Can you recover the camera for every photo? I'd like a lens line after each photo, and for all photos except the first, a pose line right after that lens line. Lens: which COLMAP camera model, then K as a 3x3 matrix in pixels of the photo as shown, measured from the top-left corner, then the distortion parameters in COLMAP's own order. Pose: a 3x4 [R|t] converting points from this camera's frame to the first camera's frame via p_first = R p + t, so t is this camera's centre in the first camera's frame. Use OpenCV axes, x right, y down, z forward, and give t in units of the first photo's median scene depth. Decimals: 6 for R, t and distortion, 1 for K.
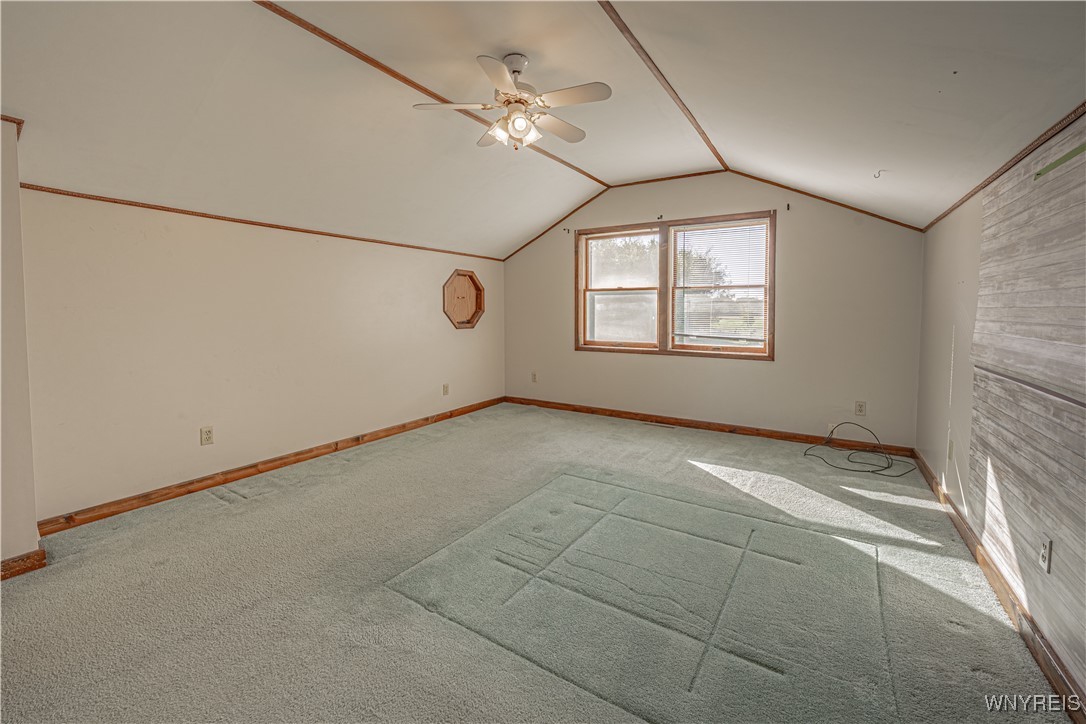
lens RADIAL K [[450.2, 0, 545.8], [0, 450.2, 328.4], [0, 0, 1]] dist [0.000116, -0.000053]
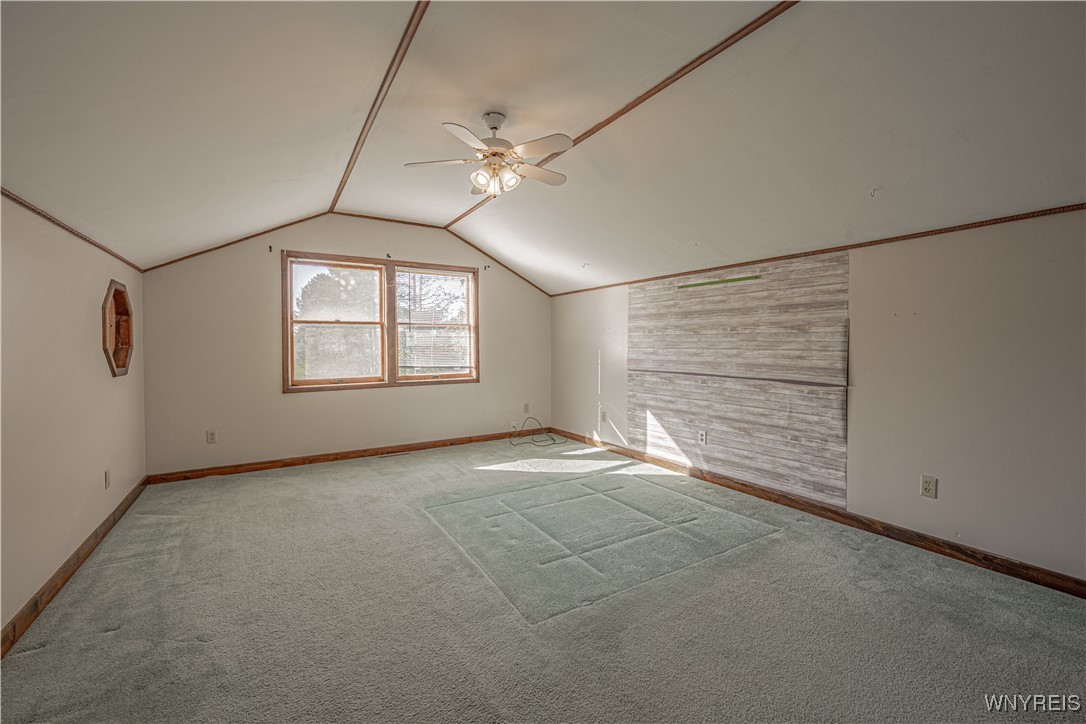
lens RADIAL K [[450.1, 0, 536.7], [0, 450.1, 347.0], [0, 0, 1]] dist [-0.000658, -0.000123]
pose [[0.445221, -0.009312, 0.895372, -0.535806], [0.042123, 0.999057, -0.010555, -0.008910], [-0.894429, 0.042415, 0.445193, 0.233400]]
